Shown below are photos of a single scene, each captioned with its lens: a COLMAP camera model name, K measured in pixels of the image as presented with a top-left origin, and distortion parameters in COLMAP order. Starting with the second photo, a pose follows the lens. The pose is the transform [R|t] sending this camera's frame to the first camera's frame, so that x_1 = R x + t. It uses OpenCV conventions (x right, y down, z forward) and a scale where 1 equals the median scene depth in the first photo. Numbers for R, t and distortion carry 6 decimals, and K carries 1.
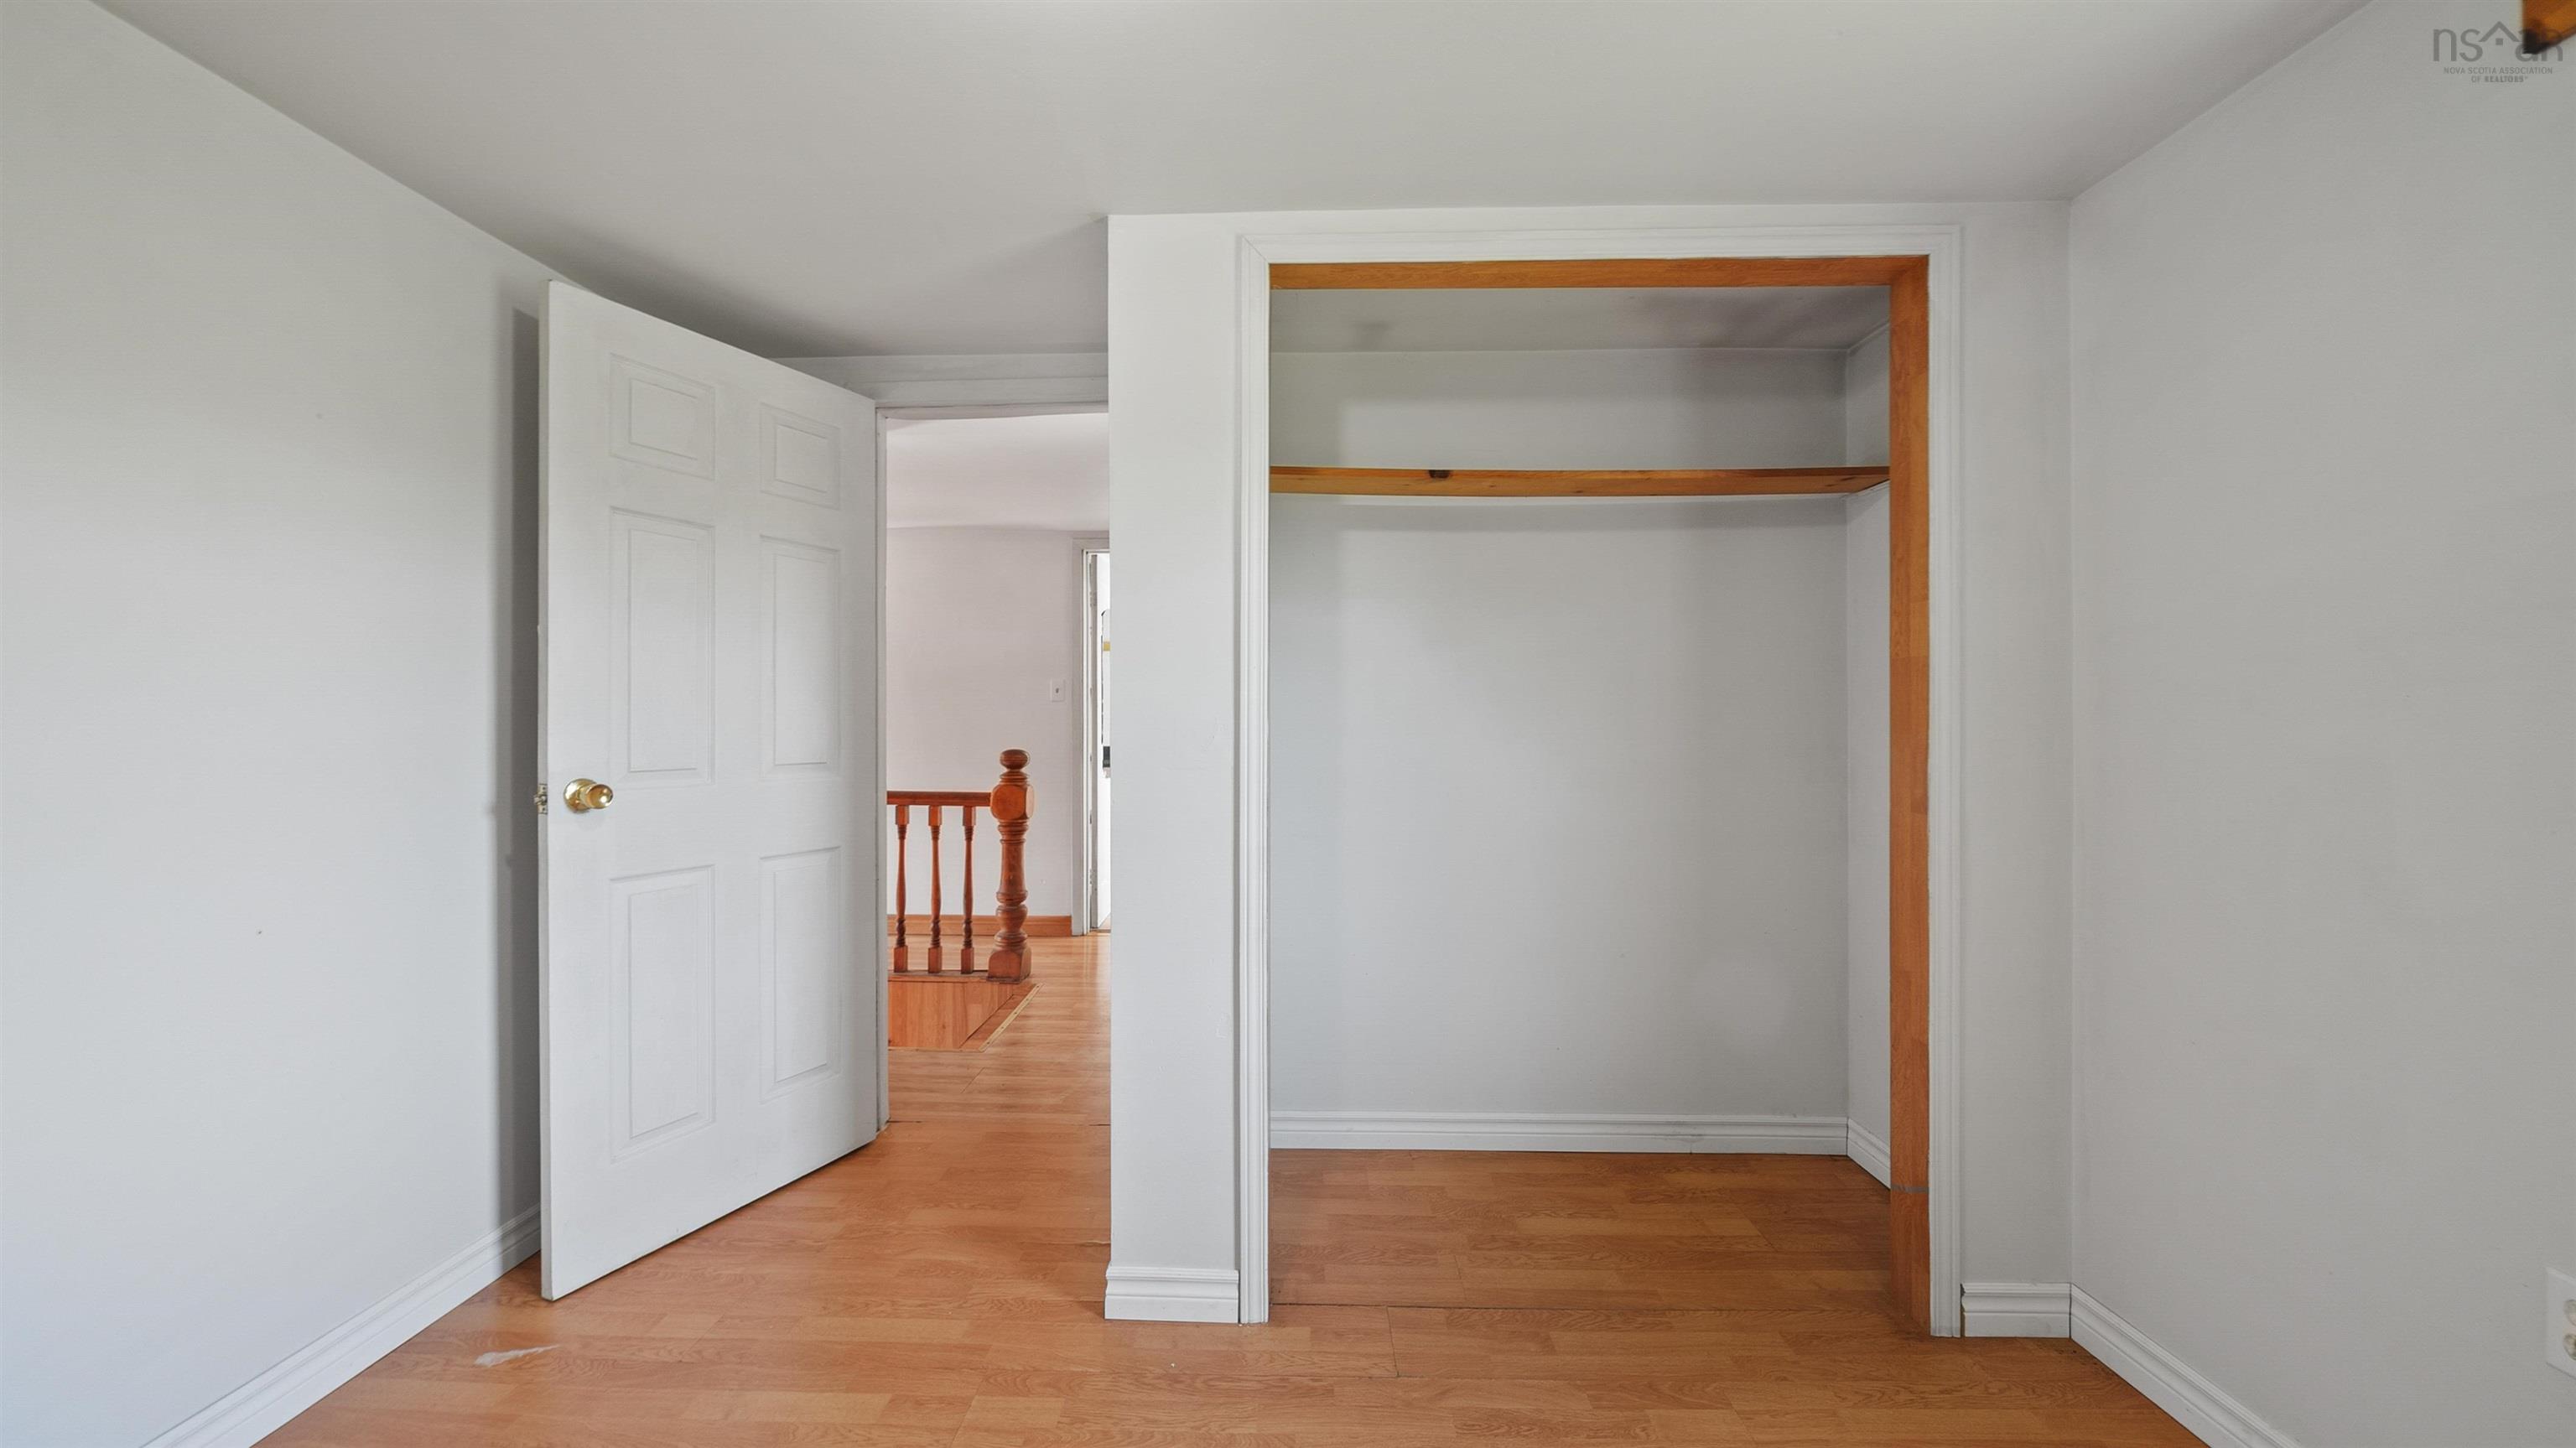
lens RADIAL K [[914.1, 0, 1303.3], [0, 914.1, 714.9], [0, 0, 1]] dist [-0.008943, 0.000112]
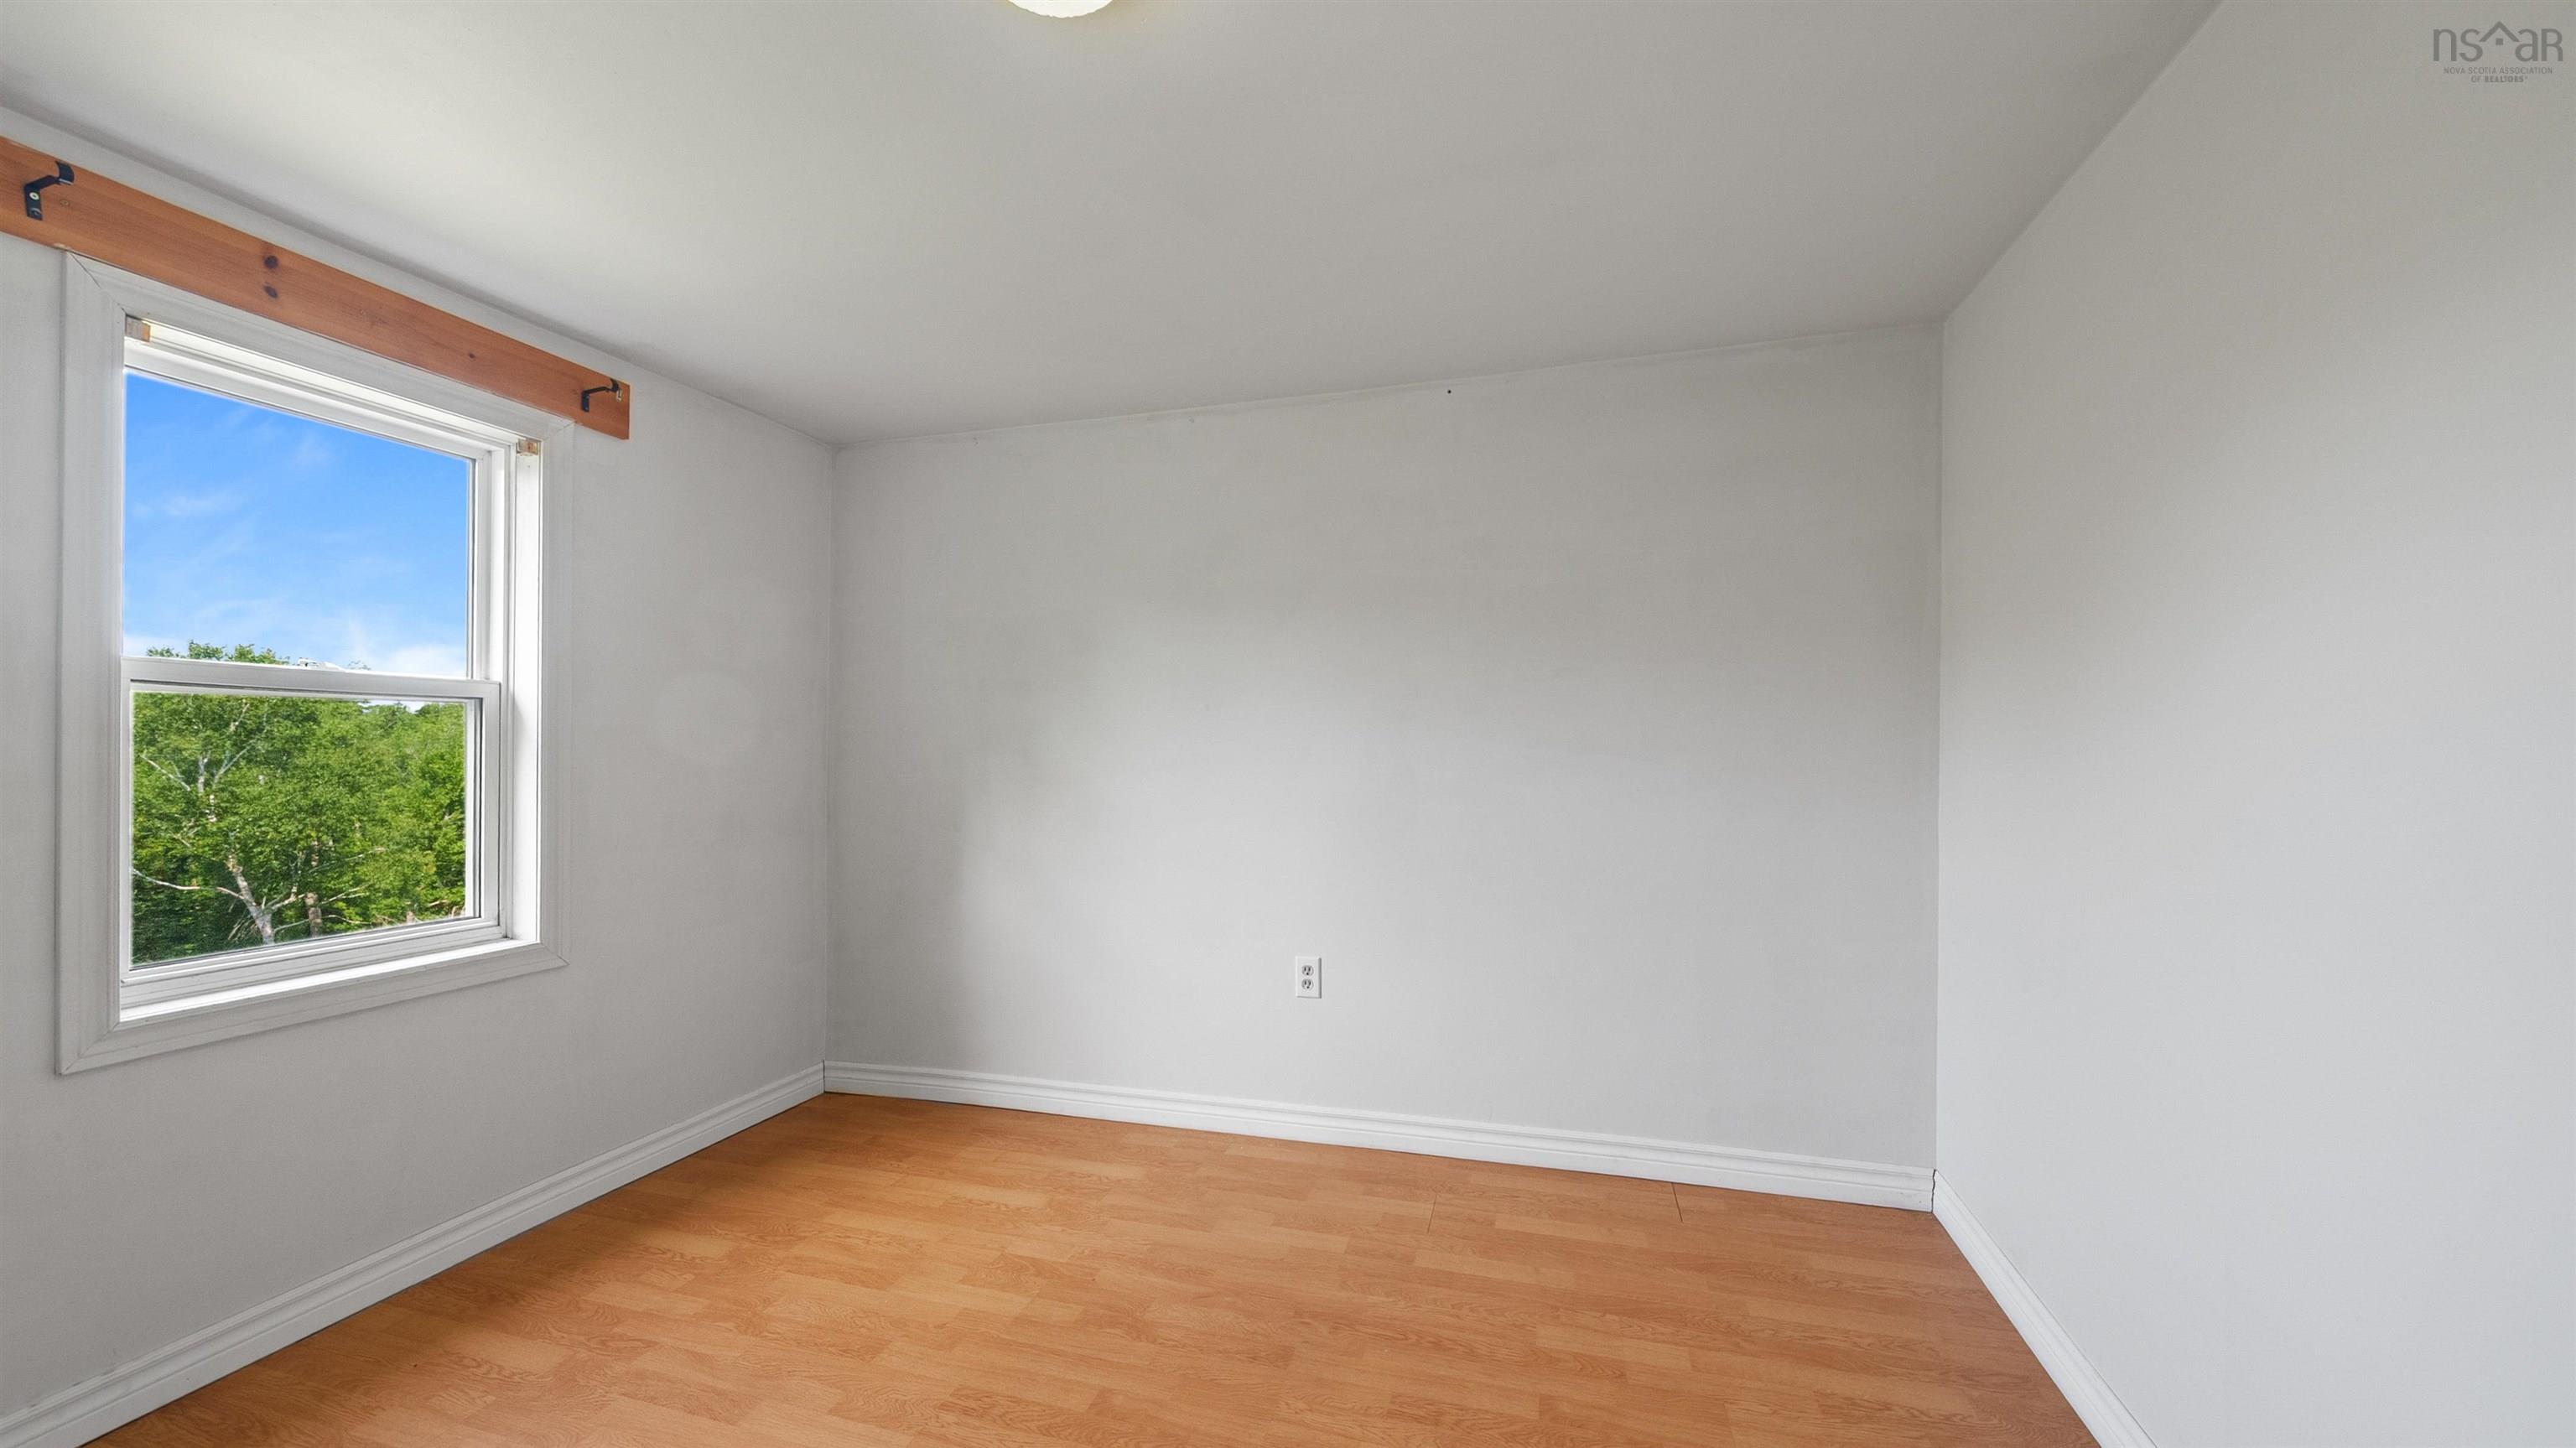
lens RADIAL K [[914.1, 0, 1297.6], [0, 914.1, 748.0], [0, 0, 1]] dist [-0.008943, 0.000112]
pose [[-0.969975, -0.000655, 0.243202, -0.365893], [-0.005426, 0.999806, -0.018947, 0.089780], [-0.243142, -0.019698, -0.969791, 3.136747]]
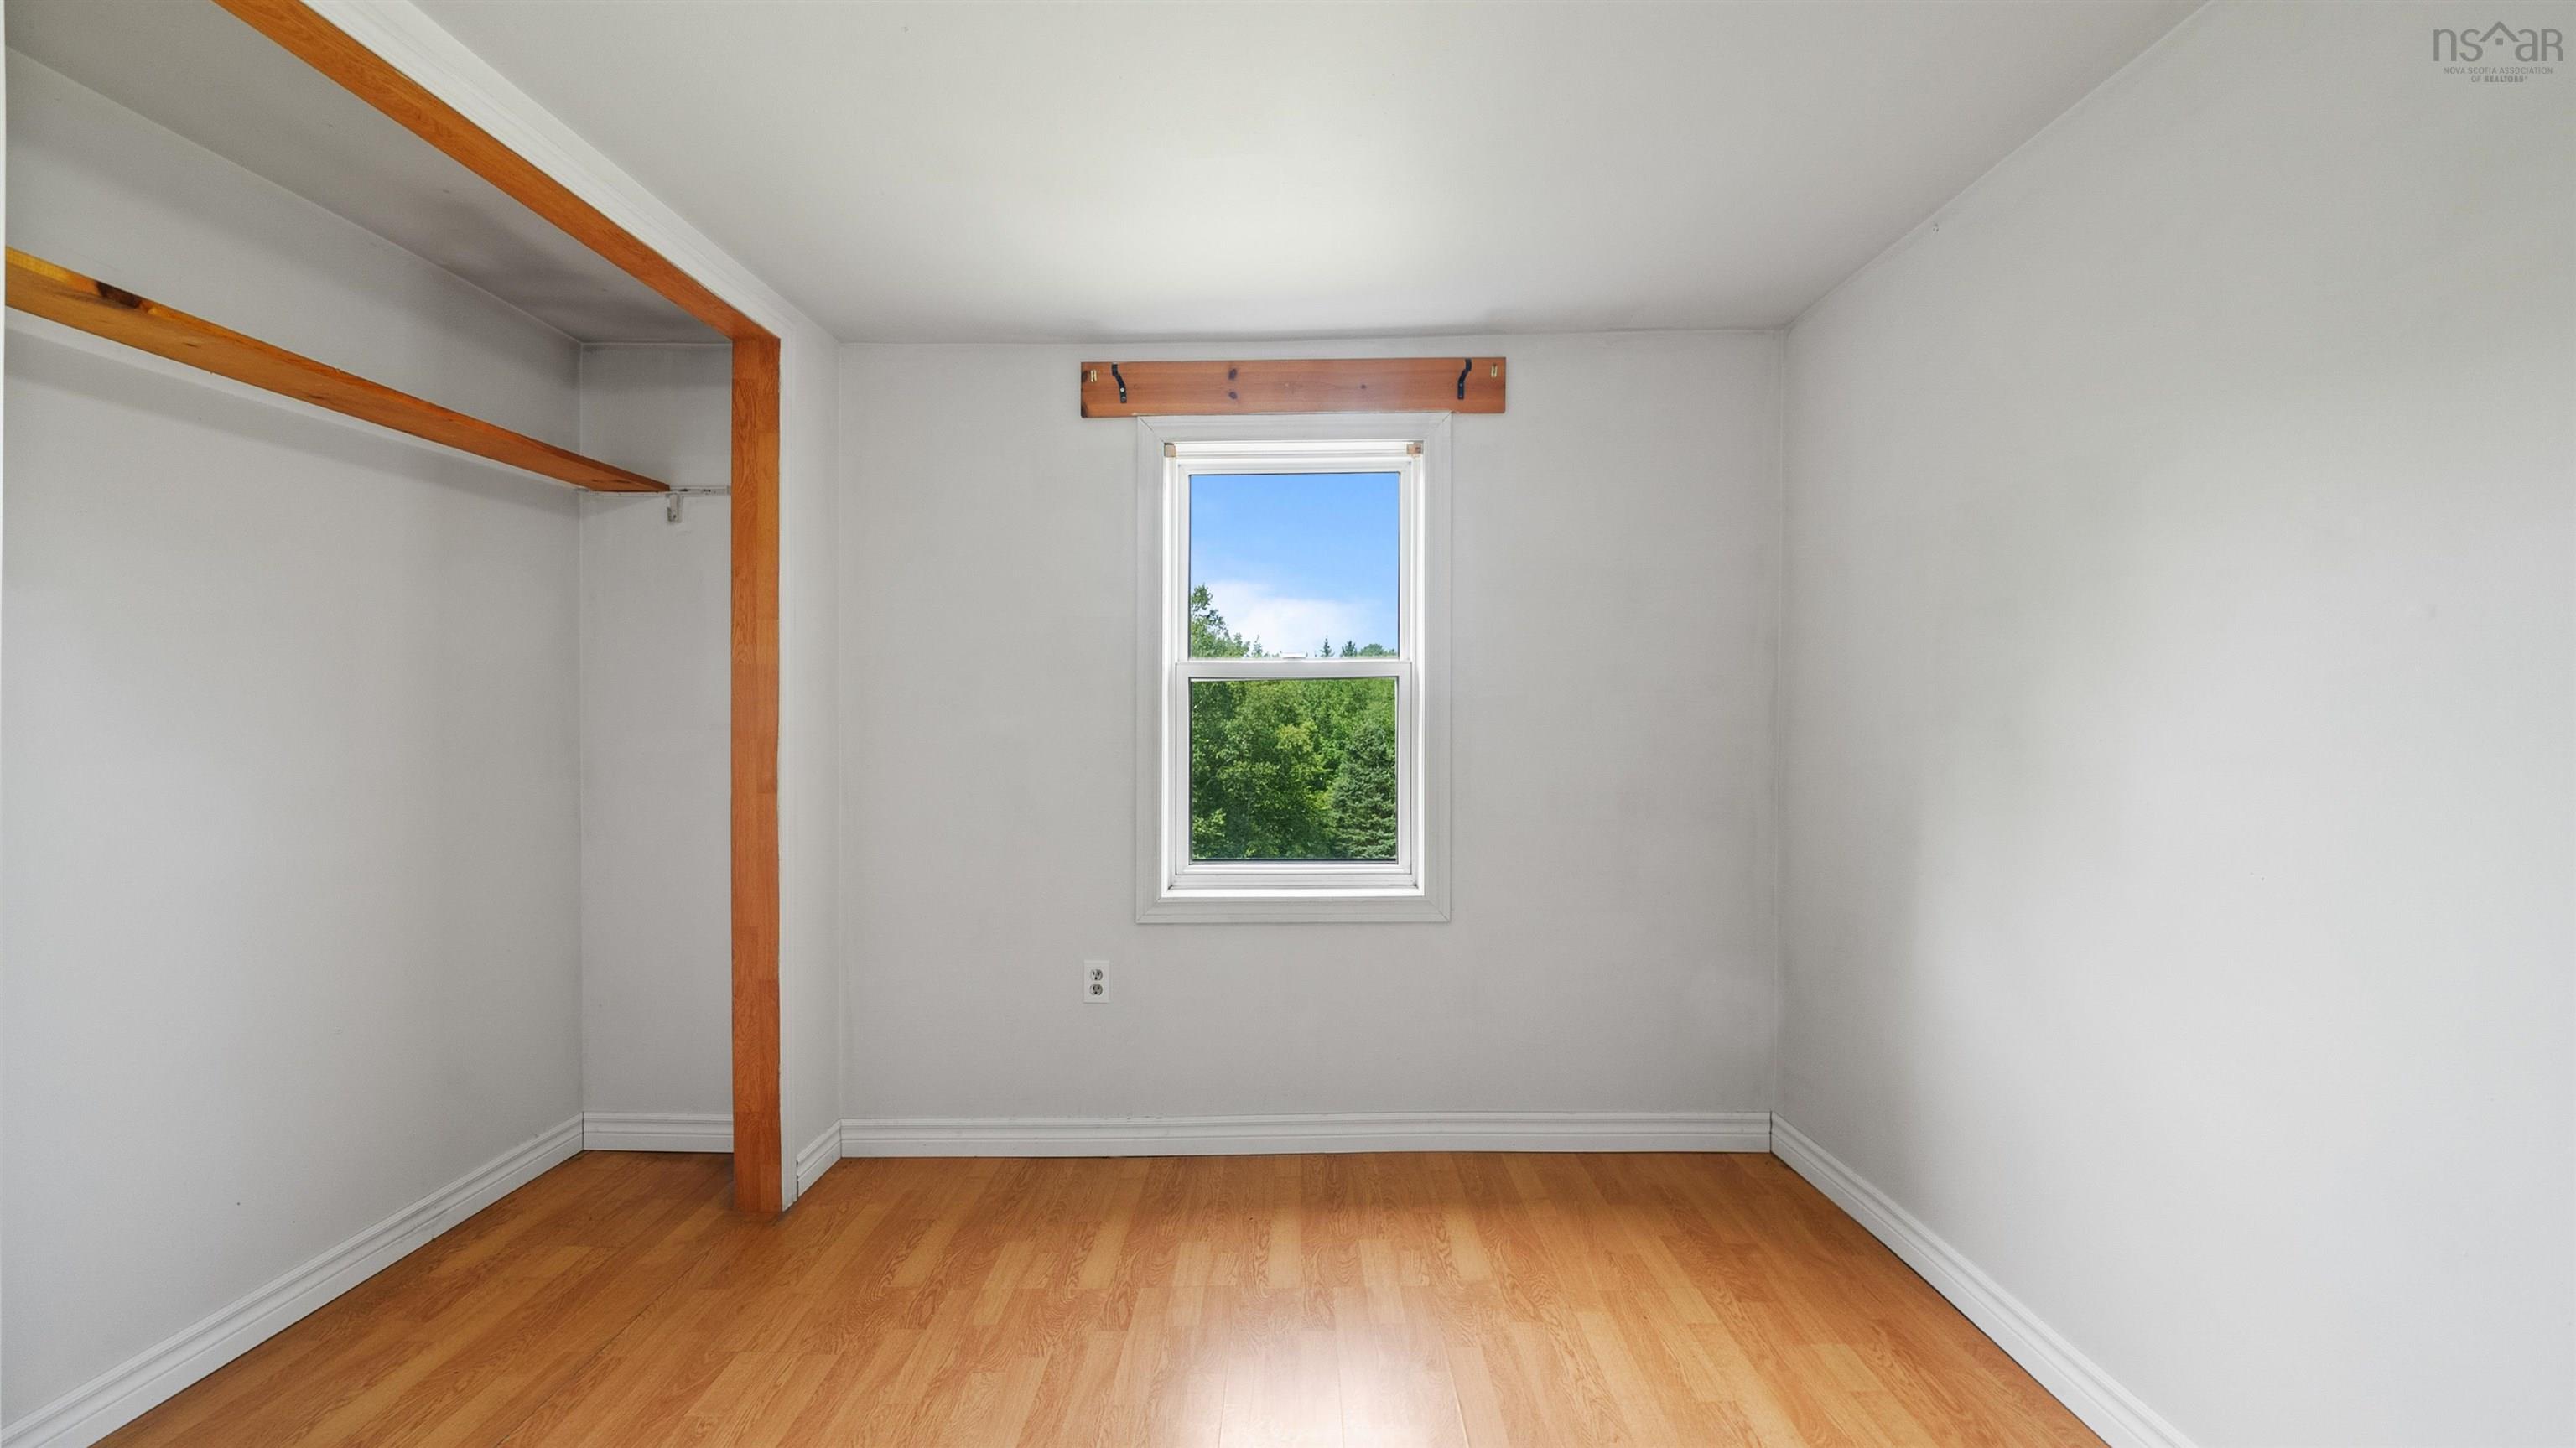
lens RADIAL K [[893.9, 0, 1297.6], [0, 893.9, 713.1], [0, 0, 1]] dist [-0.003088, -0.000062]
pose [[-0.014536, 0.000558, 0.999894, -0.507794], [-0.009154, 0.999958, -0.000691, -0.004798], [-0.999852, -0.009163, -0.014531, 0.297849]]
